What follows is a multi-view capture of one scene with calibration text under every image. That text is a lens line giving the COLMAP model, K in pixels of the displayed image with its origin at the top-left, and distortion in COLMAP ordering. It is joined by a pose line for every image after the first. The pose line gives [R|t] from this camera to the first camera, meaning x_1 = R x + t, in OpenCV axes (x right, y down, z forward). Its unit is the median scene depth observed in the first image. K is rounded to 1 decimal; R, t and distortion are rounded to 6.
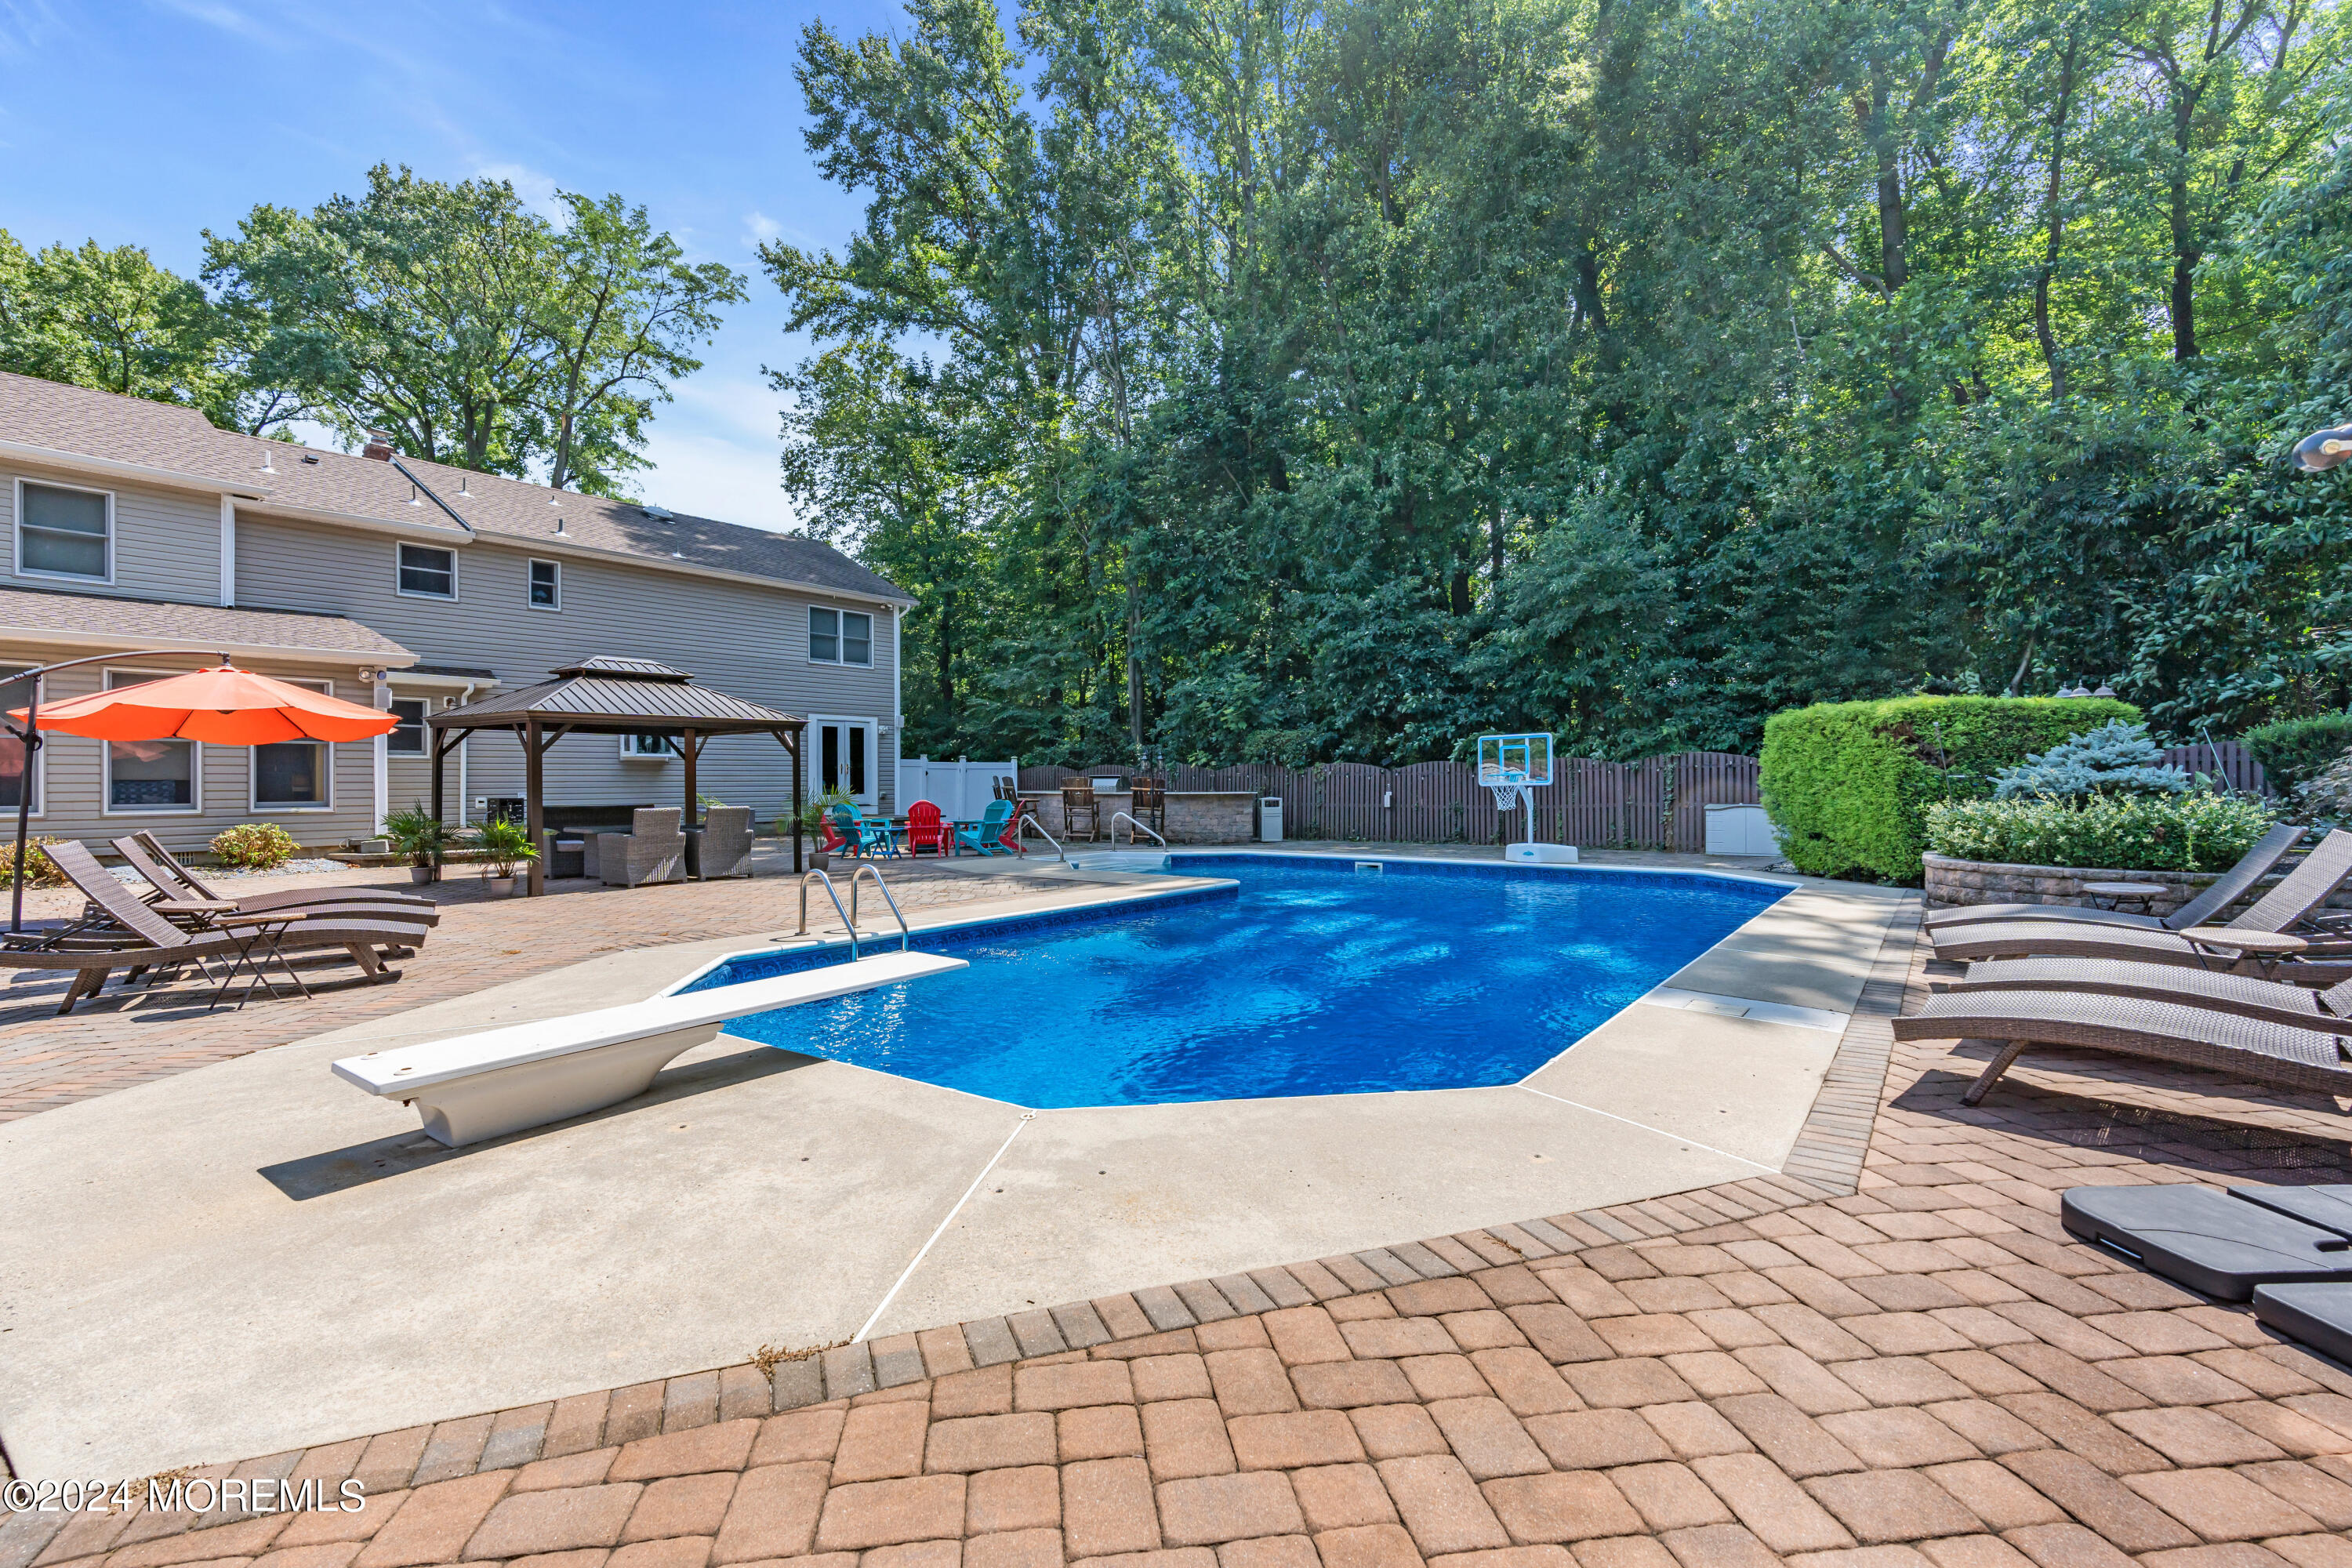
lens RADIAL K [[1011.9, 0, 1176.0], [0, 1011.9, 784.0], [0, 0, 1]] dist [-0.053489, 0.011414]
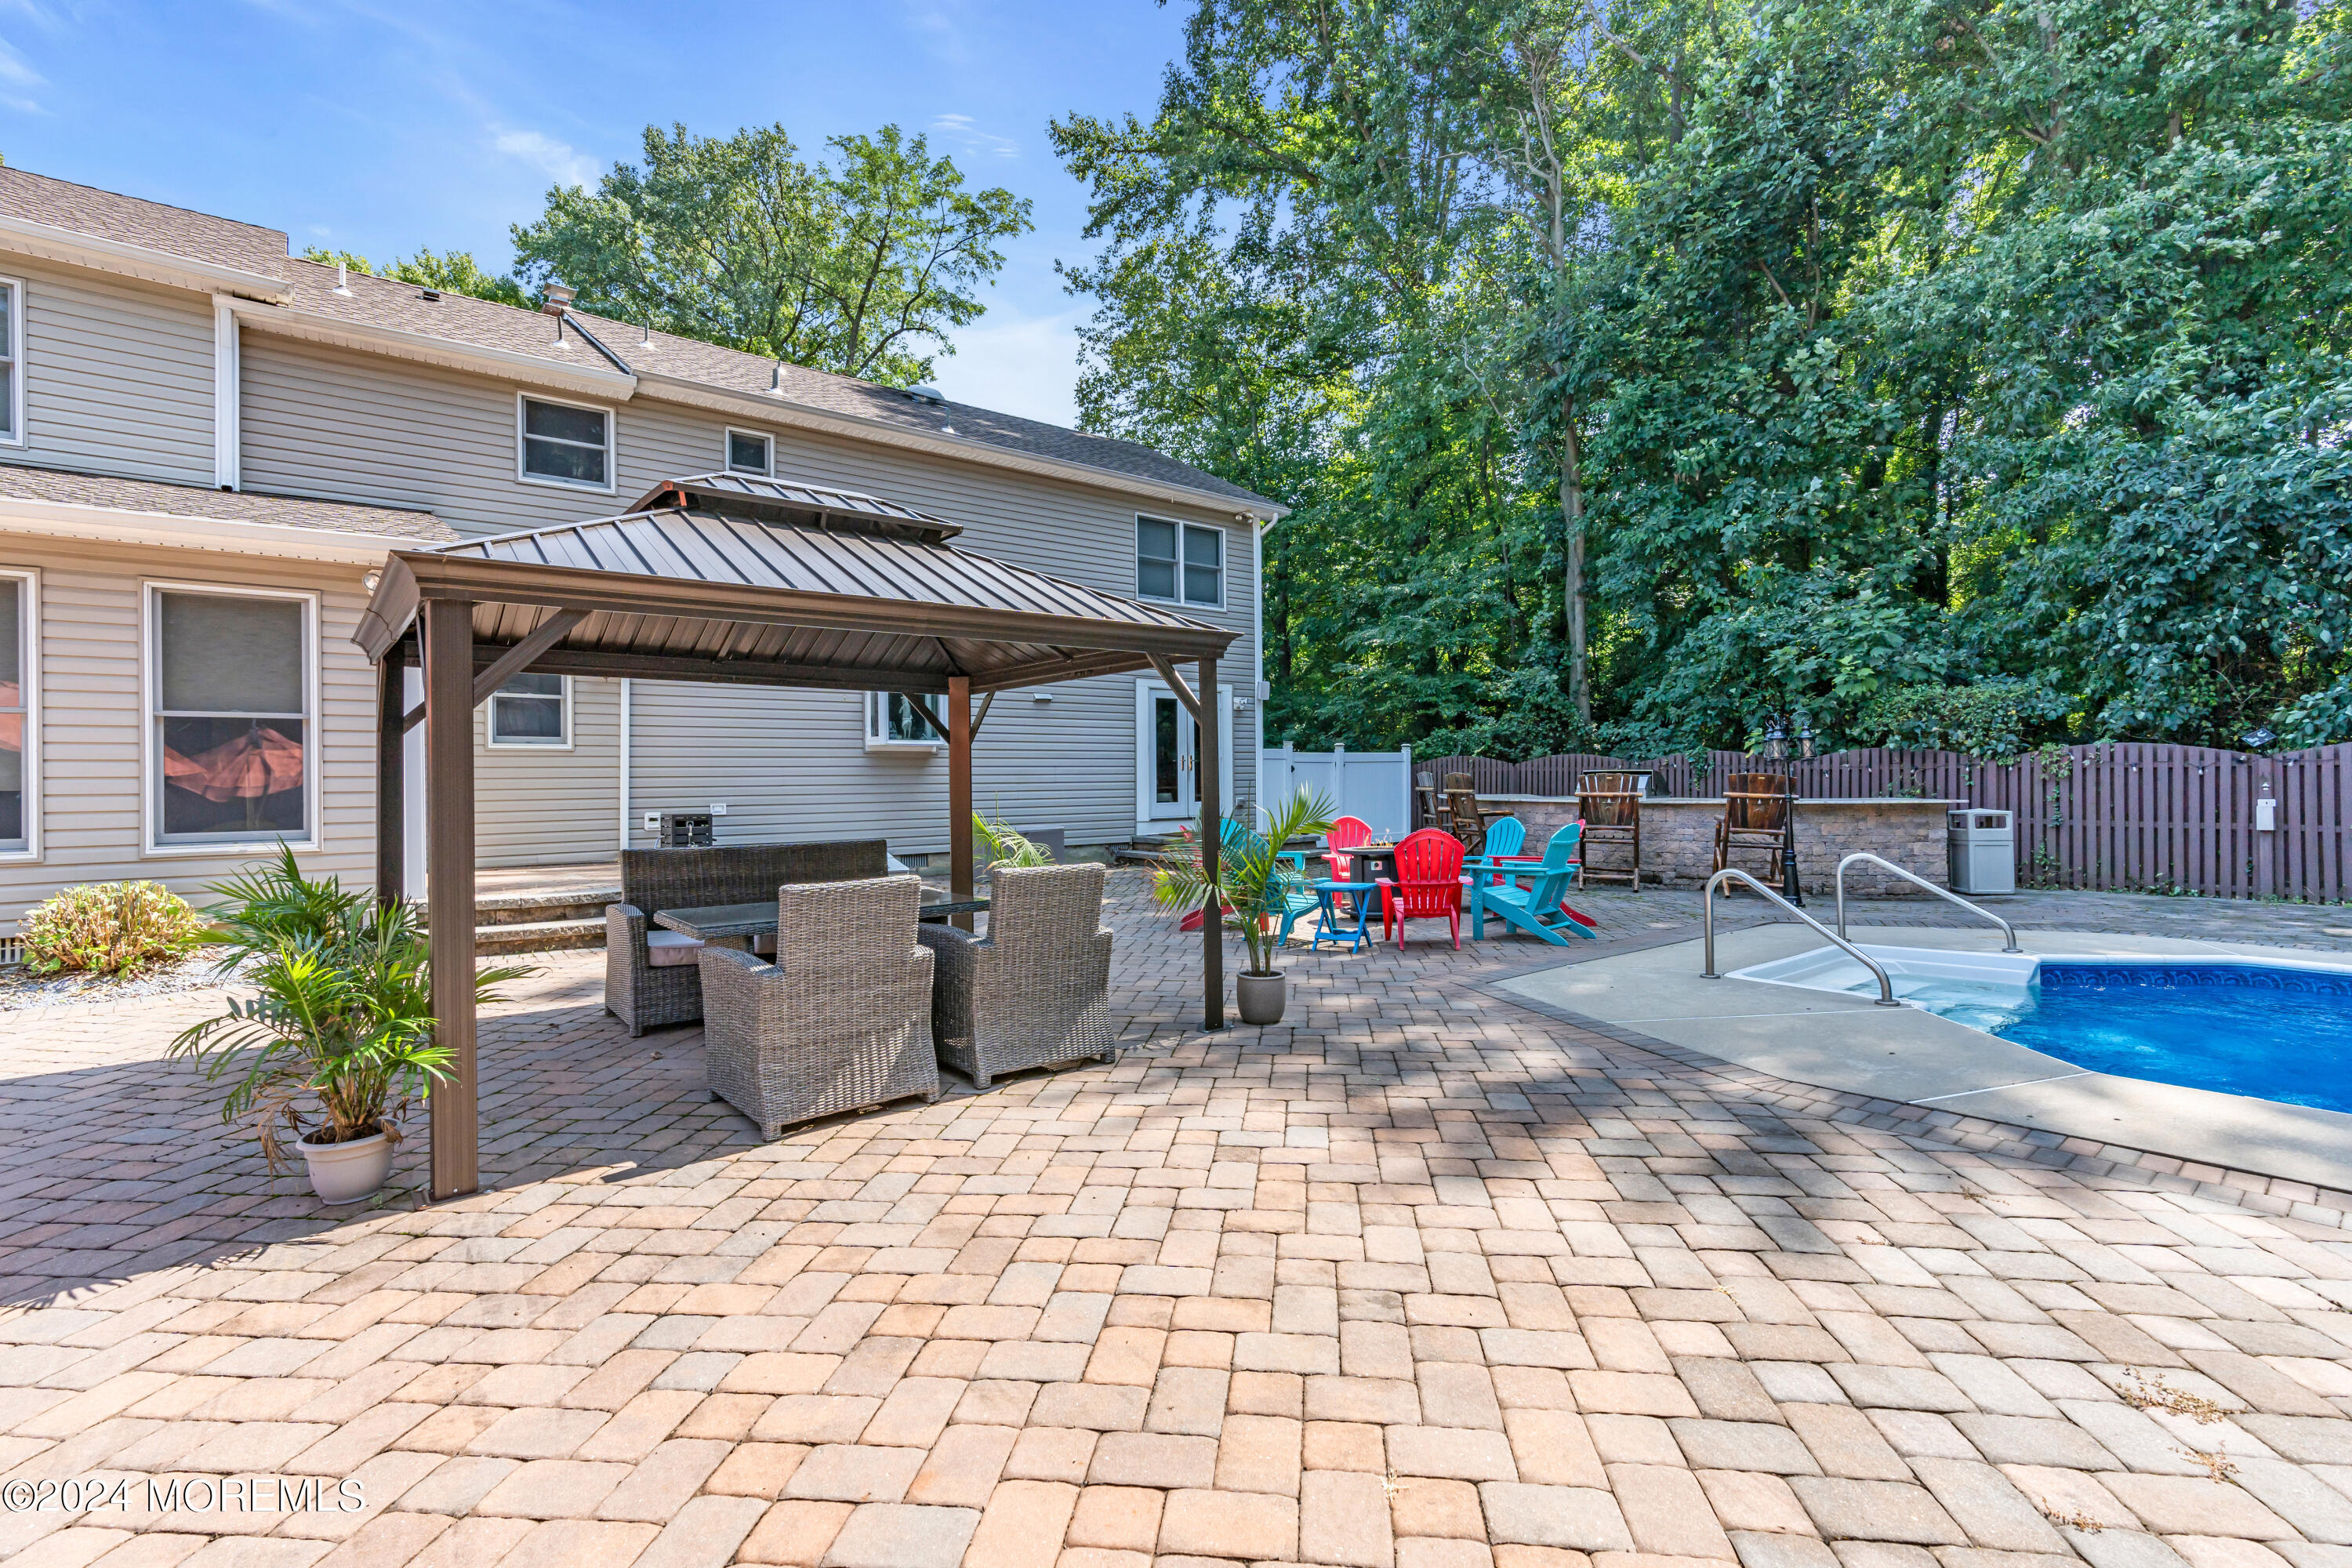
lens RADIAL K [[1098.1, 0, 1176.0], [0, 1098.1, 784.0], [0, 0, 1]] dist [-0.081368, 0.000129]
pose [[0.962806, -0.003123, -0.270177, -0.090825], [0.004135, 0.999986, 0.003180, -0.001965], [0.270164, -0.004179, 0.962805, 0.193729]]
